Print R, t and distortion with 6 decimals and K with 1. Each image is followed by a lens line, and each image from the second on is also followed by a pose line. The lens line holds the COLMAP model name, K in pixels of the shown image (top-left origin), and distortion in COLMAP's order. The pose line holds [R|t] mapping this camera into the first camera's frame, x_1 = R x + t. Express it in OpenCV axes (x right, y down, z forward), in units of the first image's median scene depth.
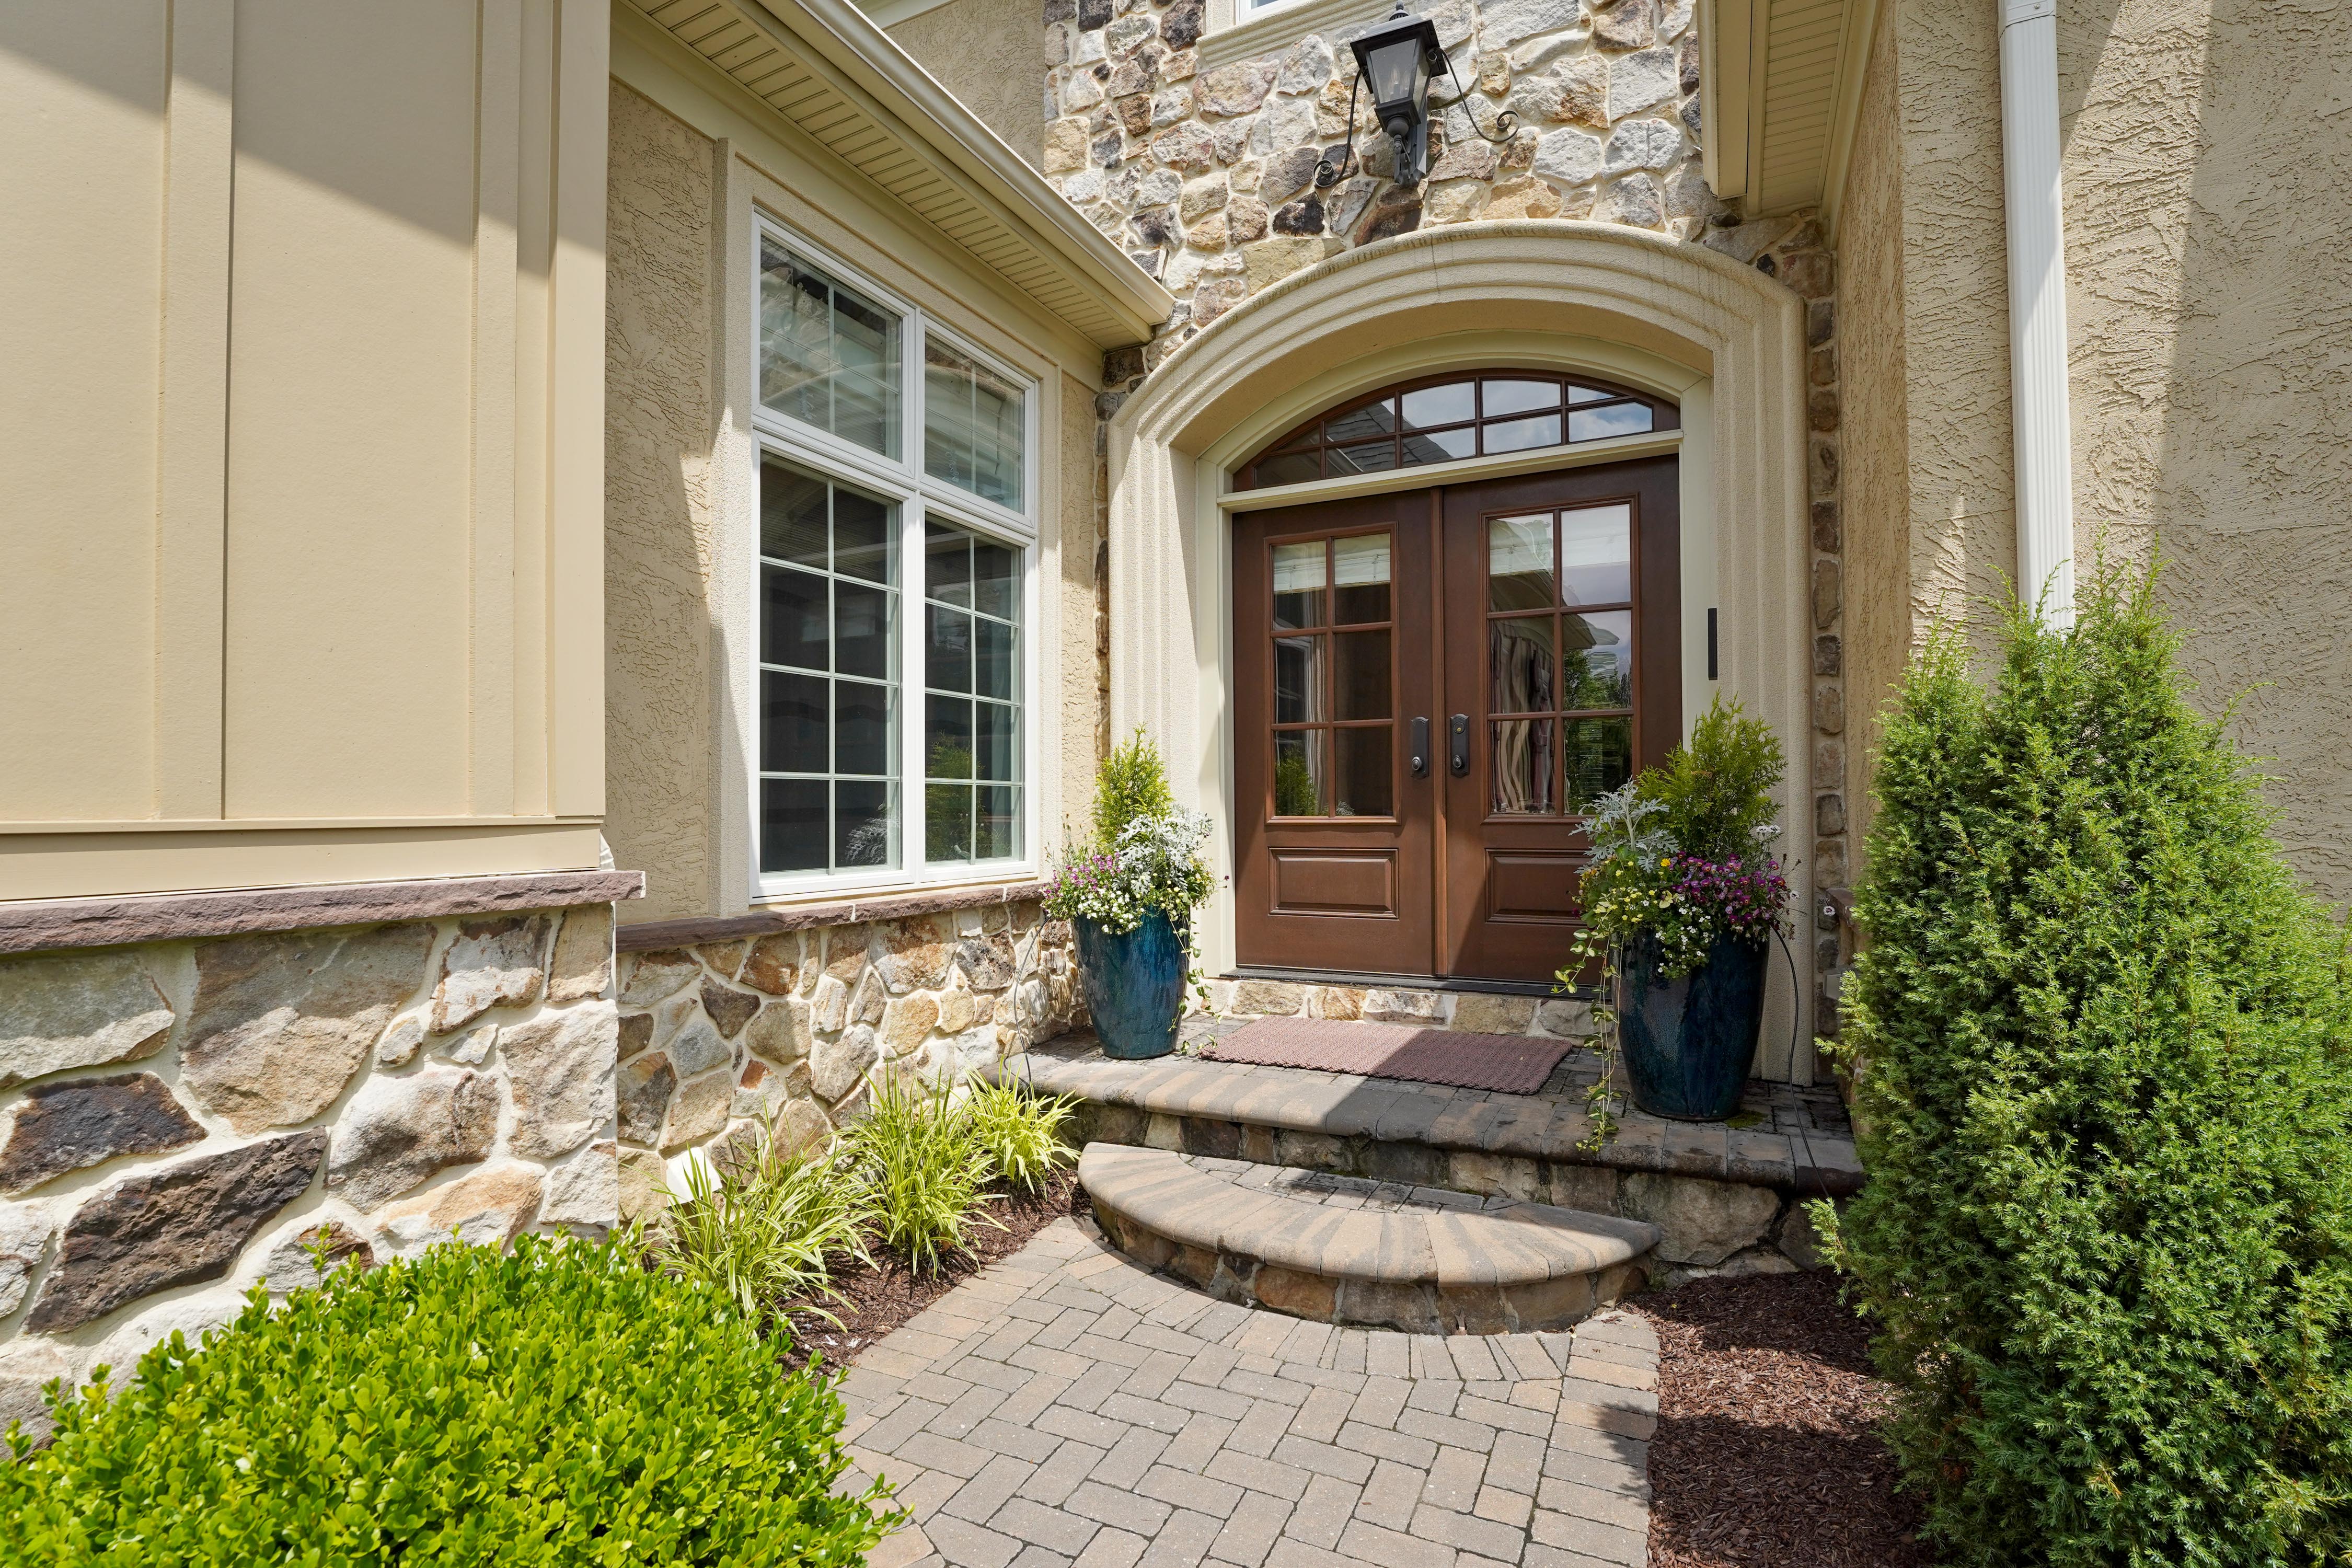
lens RADIAL K [[1106.5, 0, 1176.0], [0, 1106.5, 784.0], [0, 0, 1]] dist [-0.000161, -0.000033]
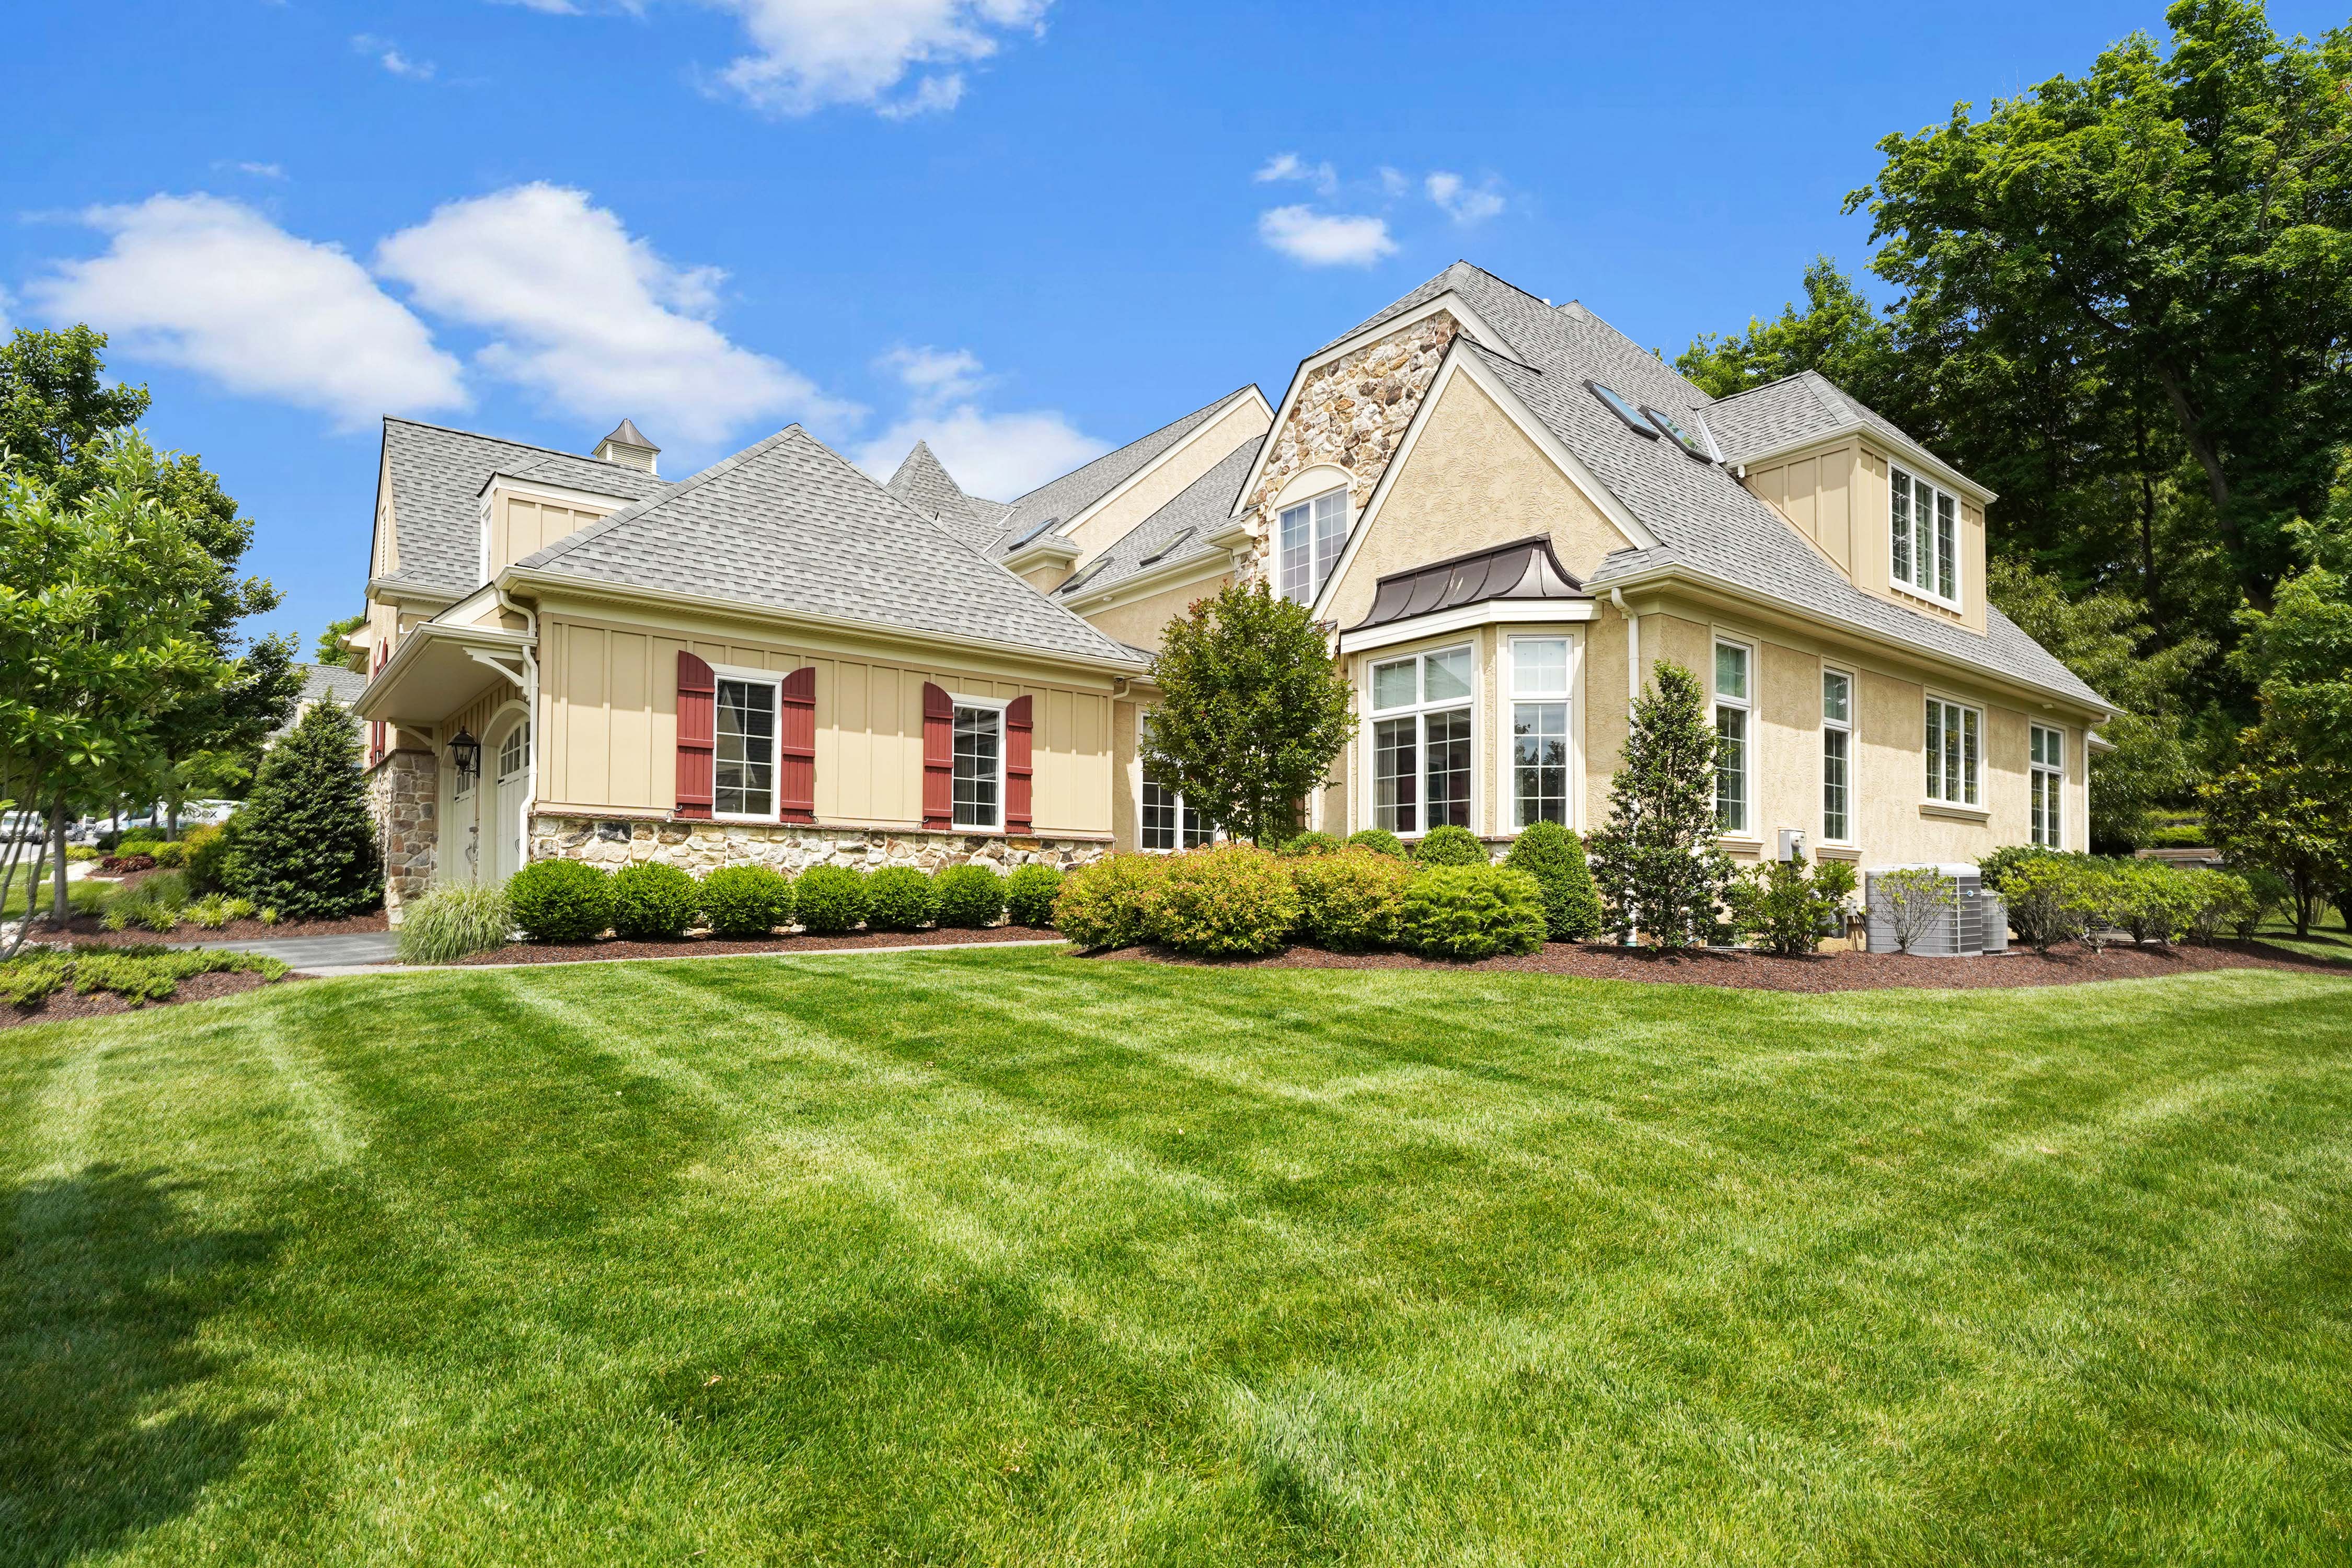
lens RADIAL K [[1202.1, 0, 1176.0], [0, 1202.1, 784.0], [0, 0, 1]] dist [0.000021, -0.000004]
pose [[0.902176, -0.022573, -0.430777, 1.991031], [-0.007802, 0.997613, -0.068615, 0.158486], [0.431297, 0.065264, 0.899846, -3.619875]]
